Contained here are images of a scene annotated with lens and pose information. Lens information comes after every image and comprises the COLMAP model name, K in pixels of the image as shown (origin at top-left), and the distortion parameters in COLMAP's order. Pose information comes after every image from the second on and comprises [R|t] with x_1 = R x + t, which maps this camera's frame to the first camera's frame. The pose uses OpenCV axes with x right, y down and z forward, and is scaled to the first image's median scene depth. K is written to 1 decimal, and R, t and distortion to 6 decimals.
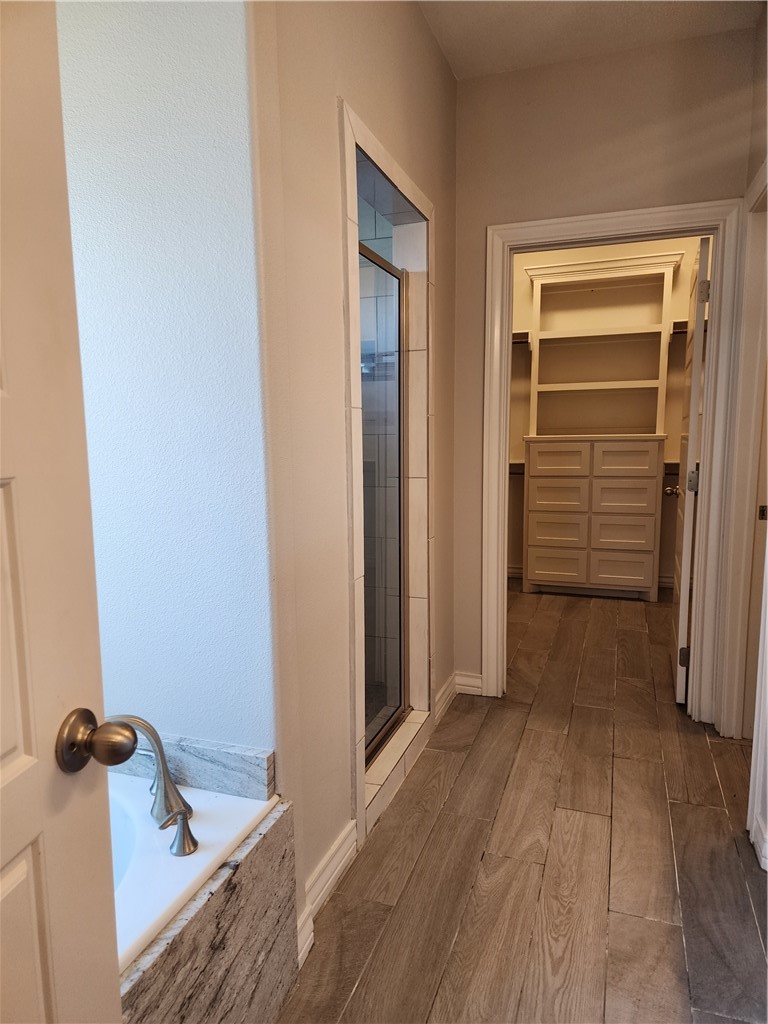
lens RADIAL K [[681.1, 0, 384.6], [0, 681.1, 518.8], [0, 0, 1]] dist [0.087182, -0.076894]
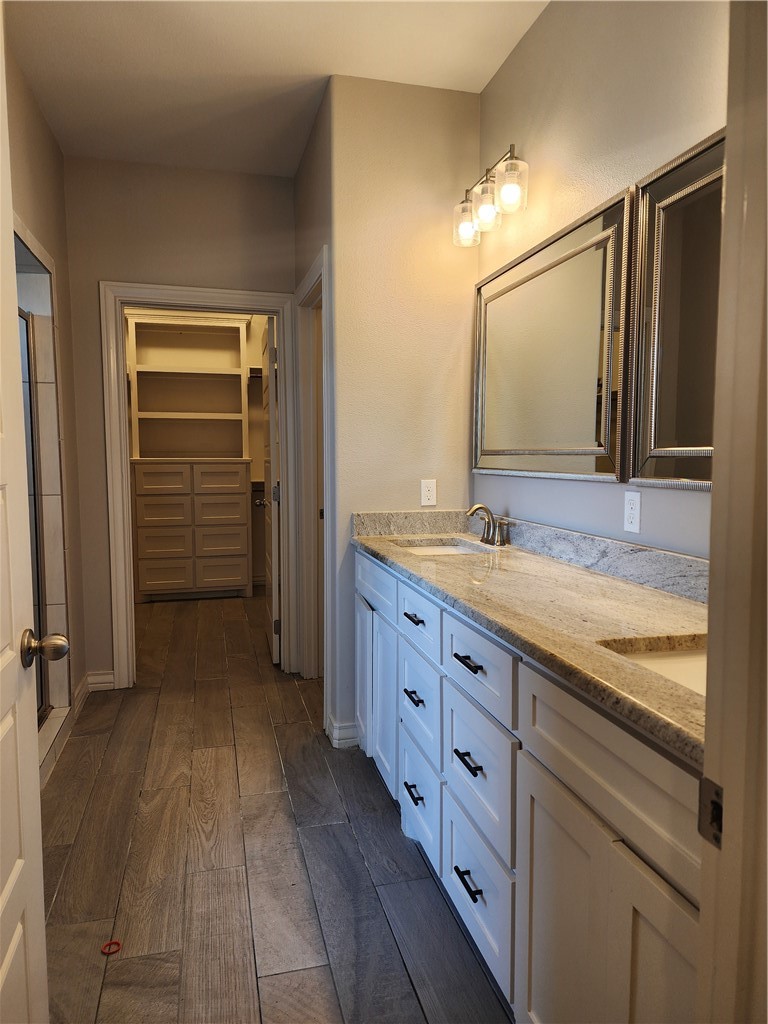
lens RADIAL K [[681.1, 0, 384.6], [0, 681.1, 518.8], [0, 0, 1]] dist [0.087182, -0.076894]
pose [[0.831677, -0.046433, 0.553316, -0.118492], [0.064041, 0.997869, -0.012520, 0.025181], [-0.551555, 0.045848, 0.832878, -0.228009]]
